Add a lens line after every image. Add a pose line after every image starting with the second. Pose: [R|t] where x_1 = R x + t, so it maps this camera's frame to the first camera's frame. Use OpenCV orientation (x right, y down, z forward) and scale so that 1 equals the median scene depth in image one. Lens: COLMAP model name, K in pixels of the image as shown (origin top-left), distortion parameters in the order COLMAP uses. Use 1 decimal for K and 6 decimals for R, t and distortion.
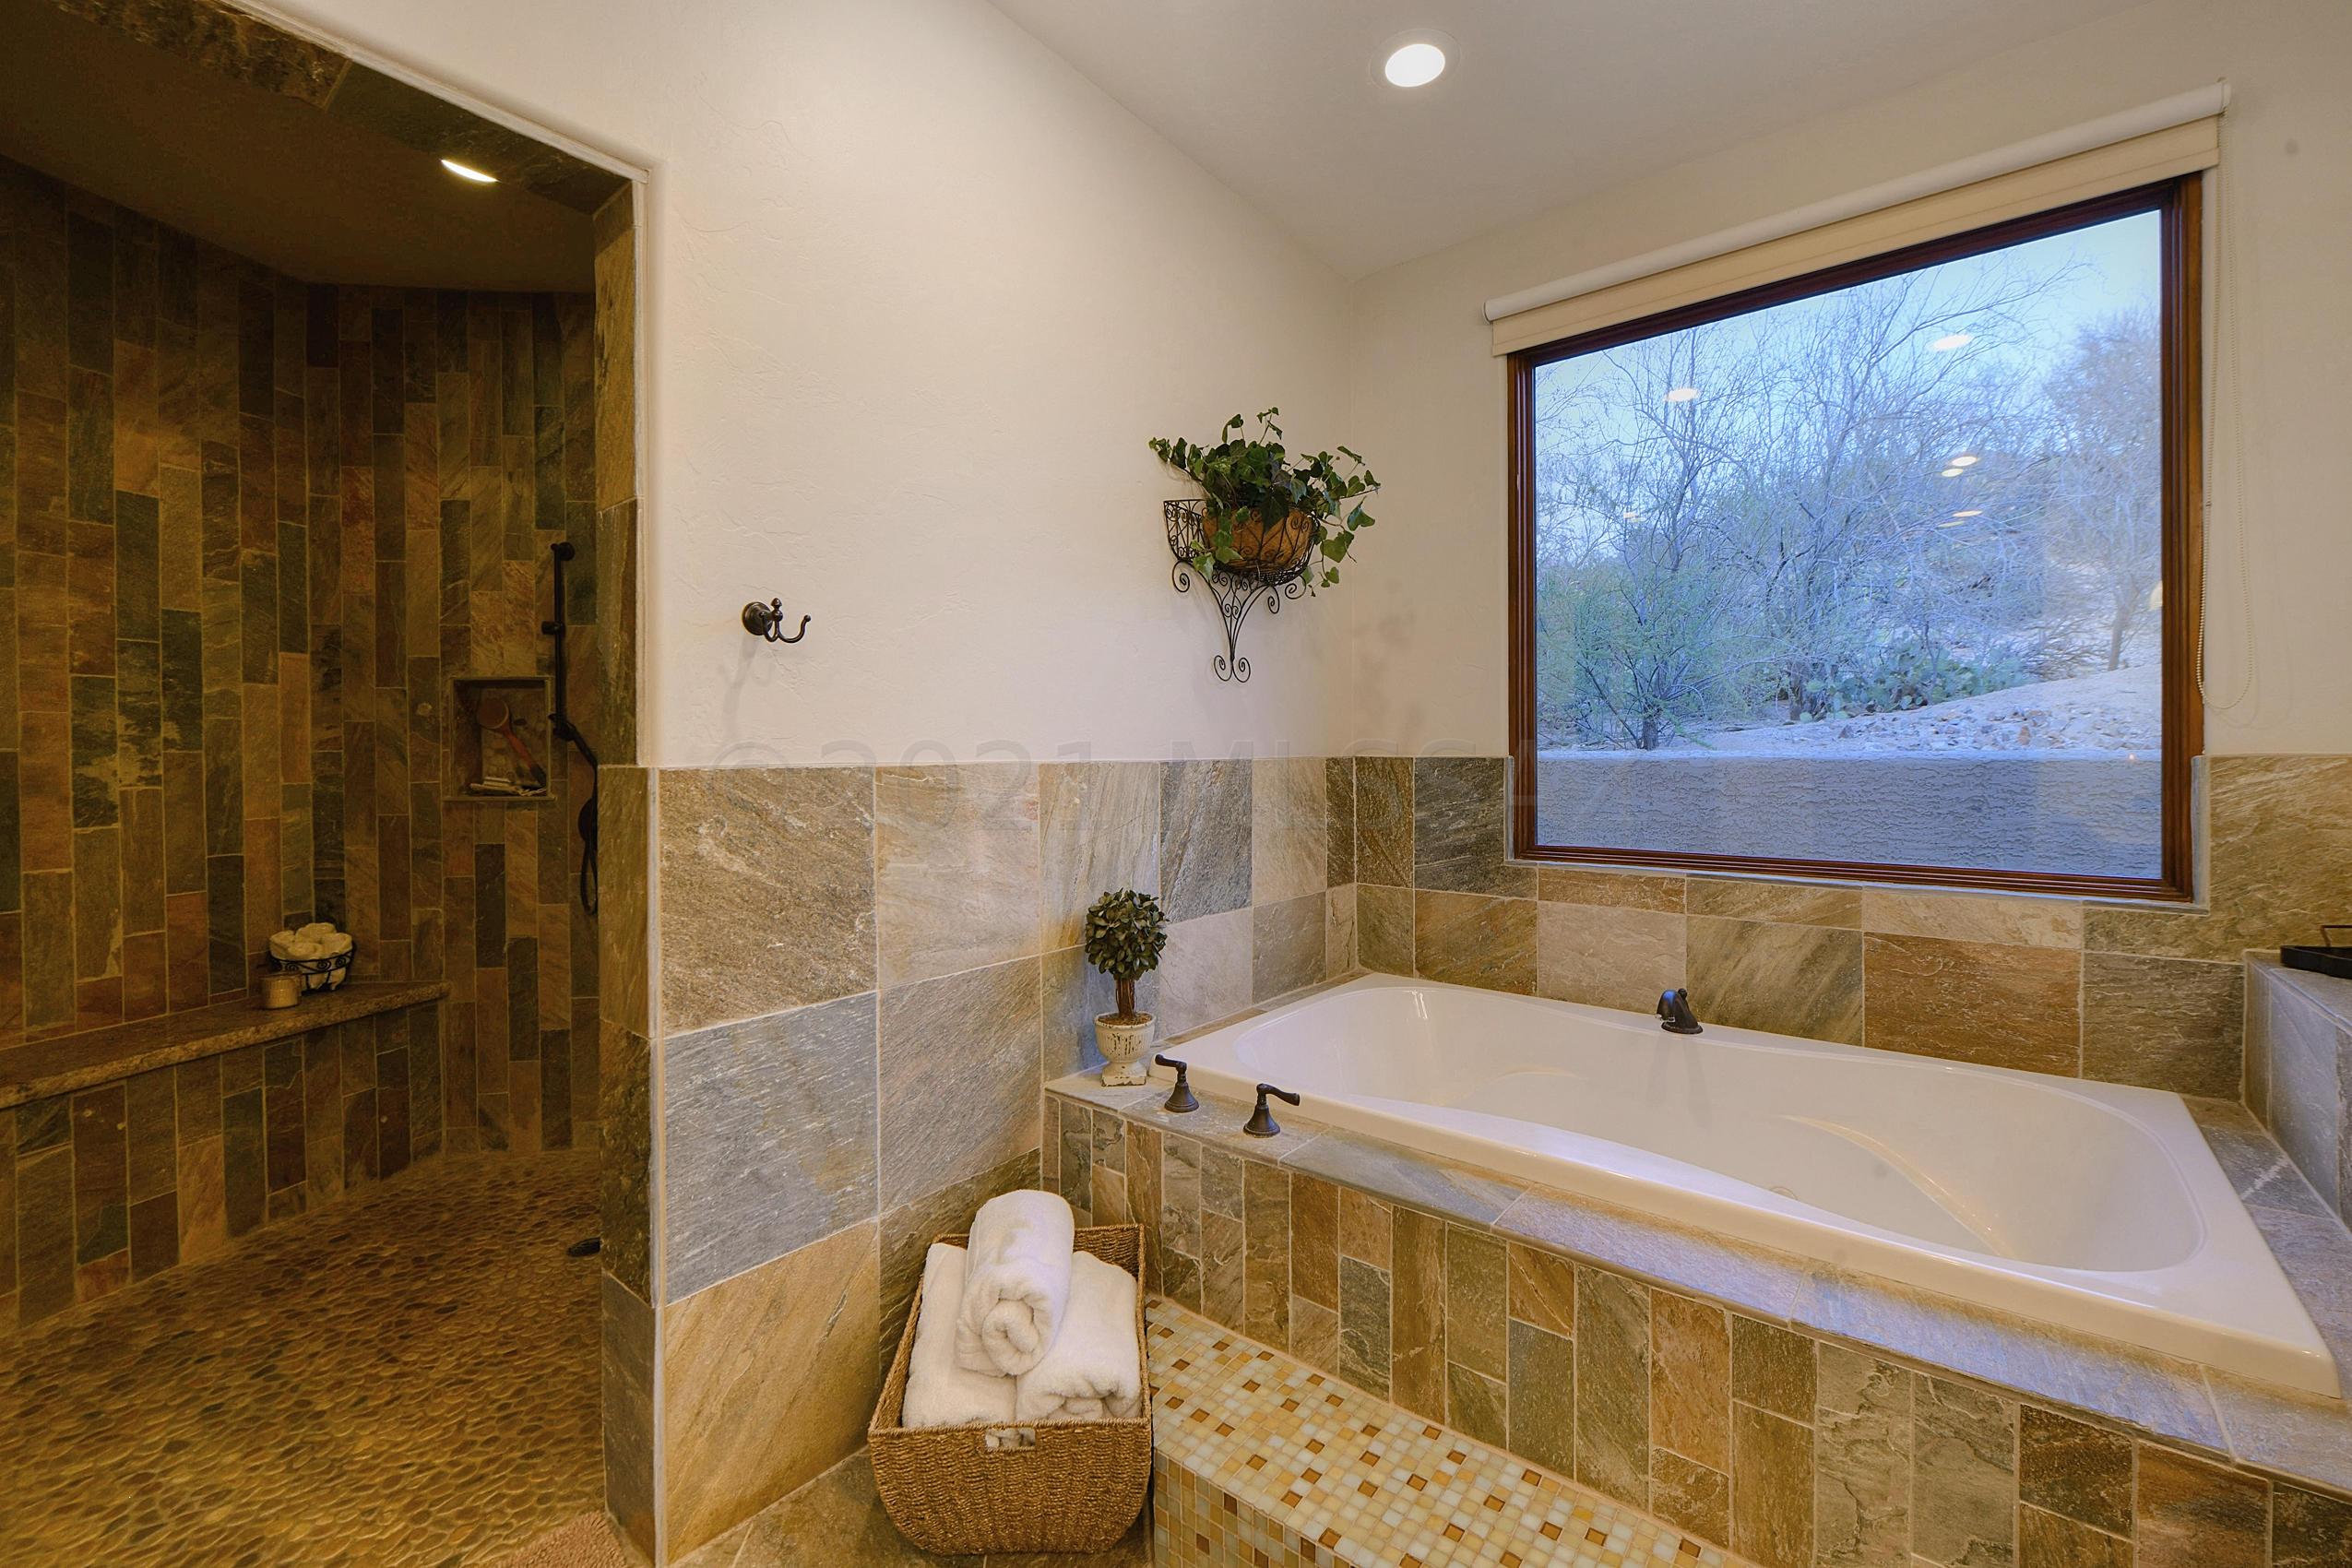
lens RADIAL K [[901.4, 0, 1173.8], [0, 901.4, 749.8], [0, 0, 1]] dist [-0.007689, -0.000221]
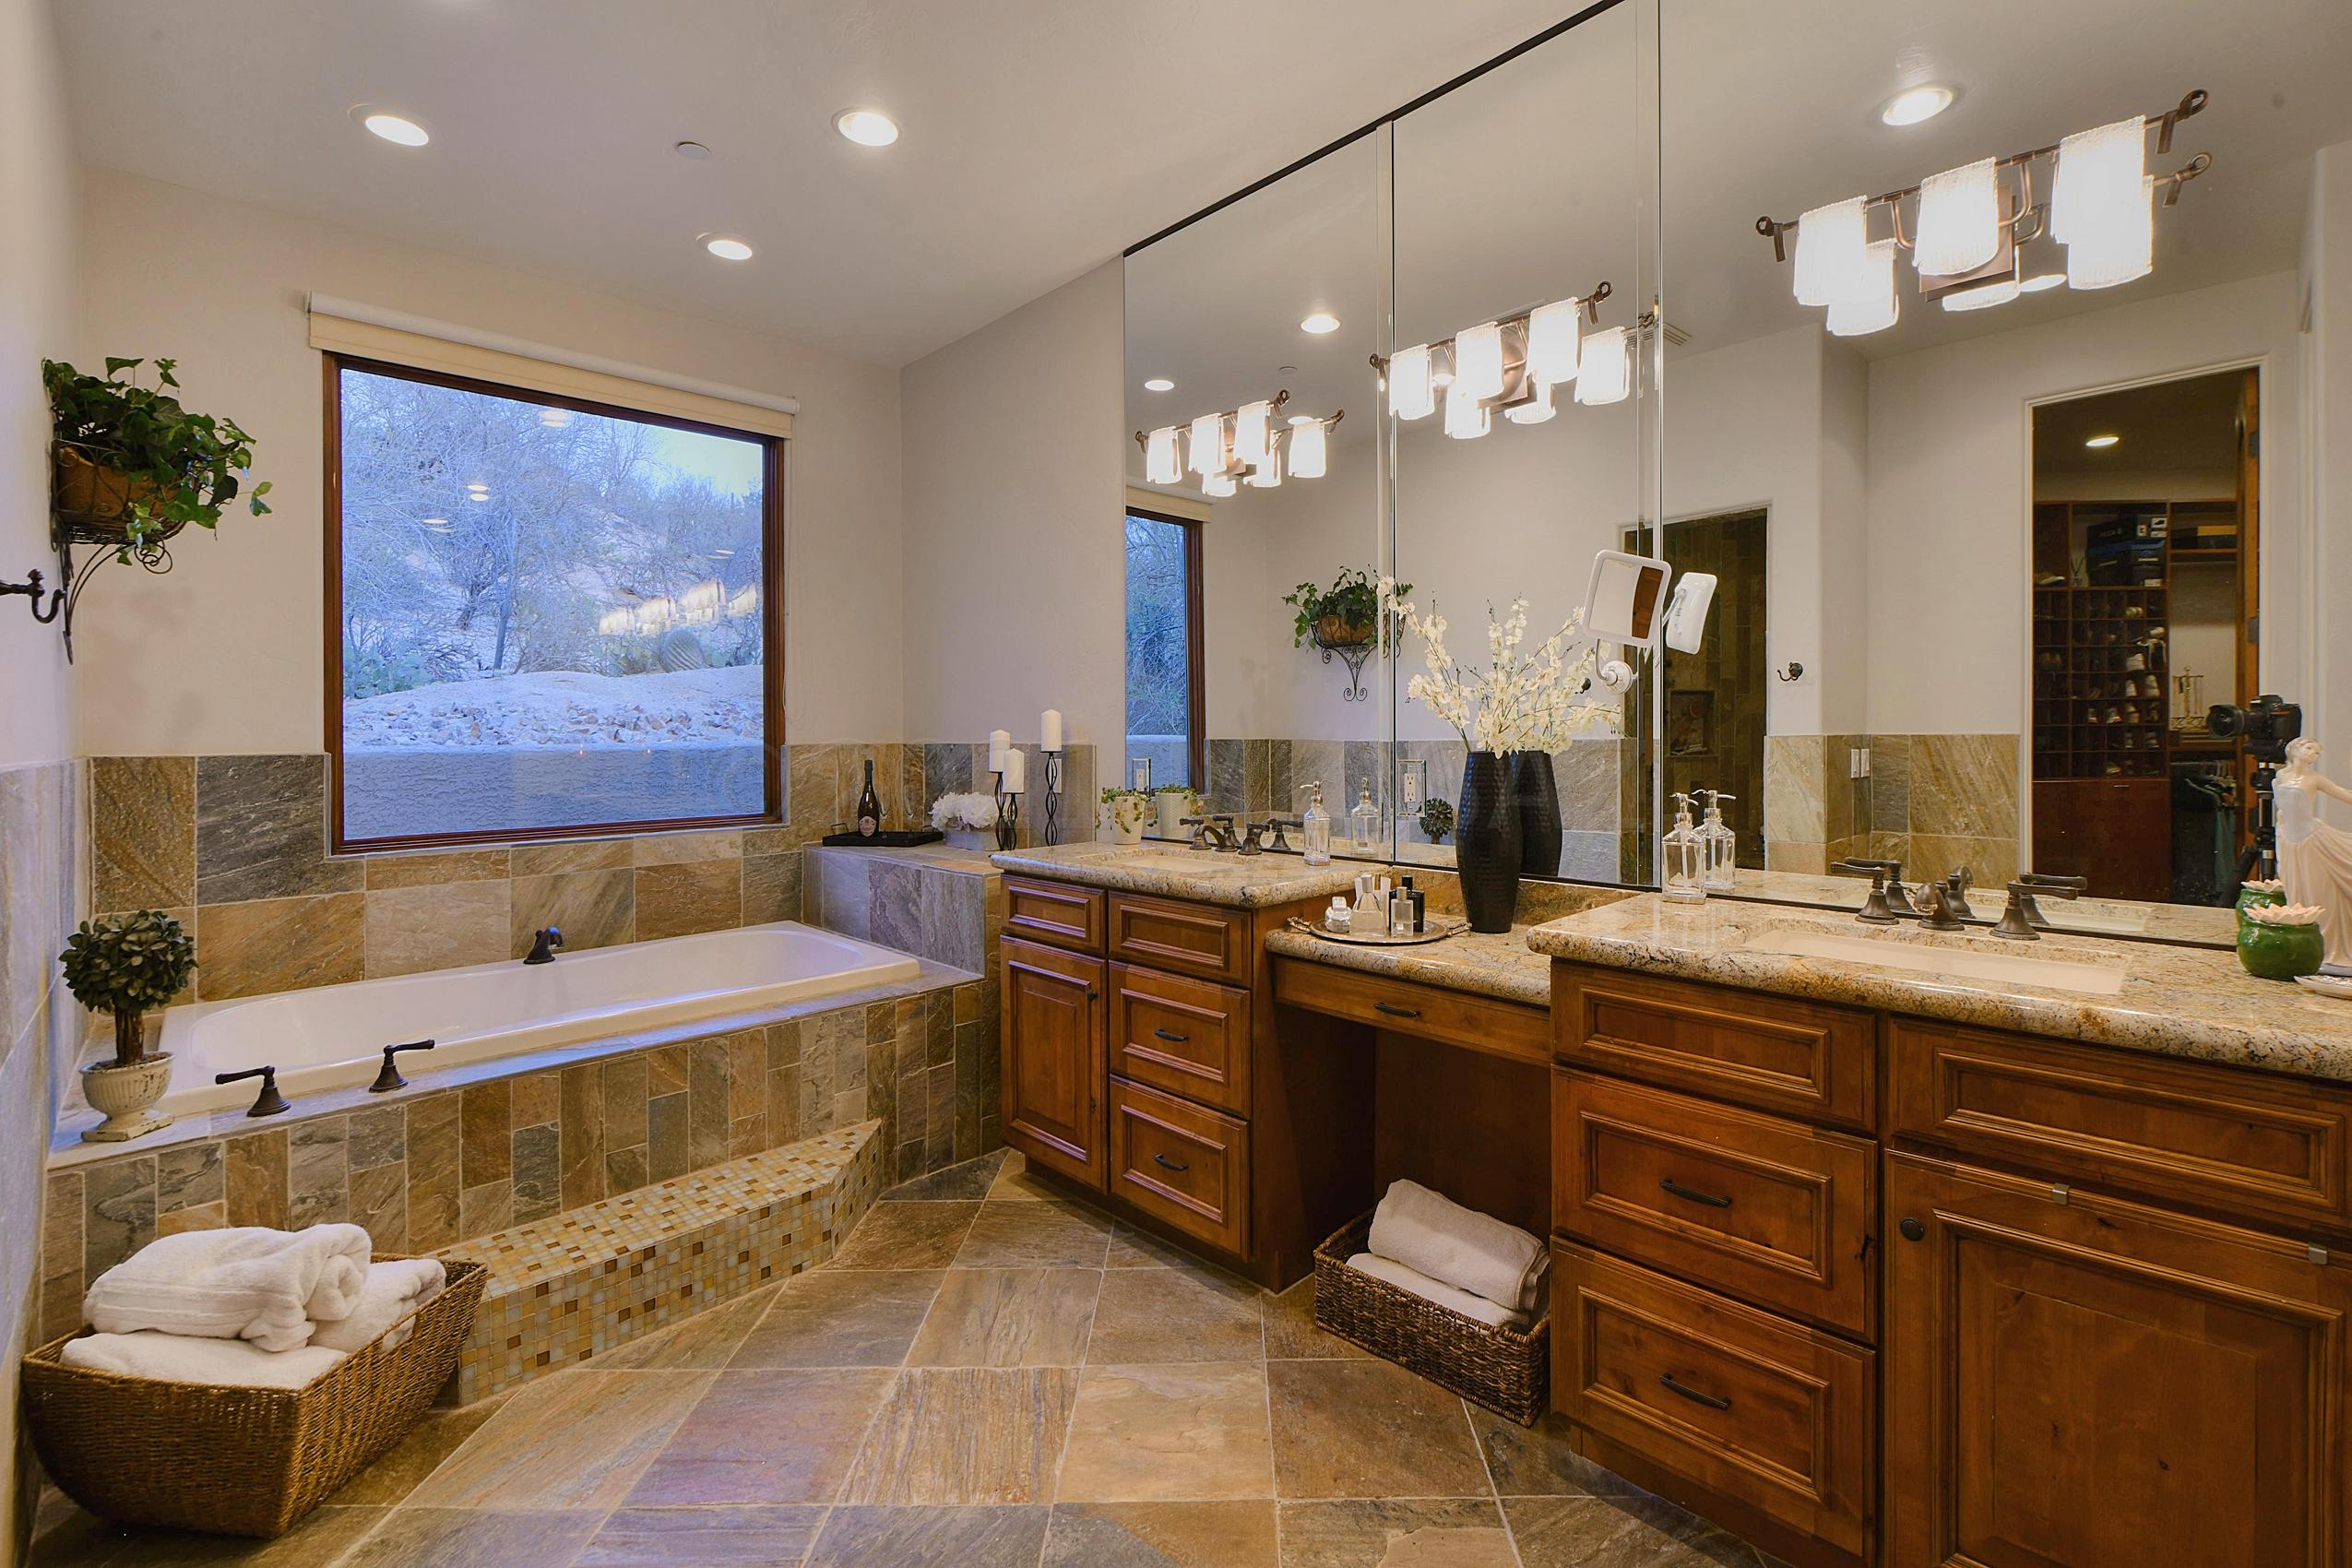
lens RADIAL K [[1029.3, 0, 1175.4], [0, 1029.3, 737.6], [0, 0, 1]] dist [-0.000009, -0.000007]
pose [[0.140772, -0.001898, 0.990040, -0.846219], [0.009546, 0.999954, 0.000560, -0.001961], [-0.989996, 0.009372, 0.140783, -0.123582]]
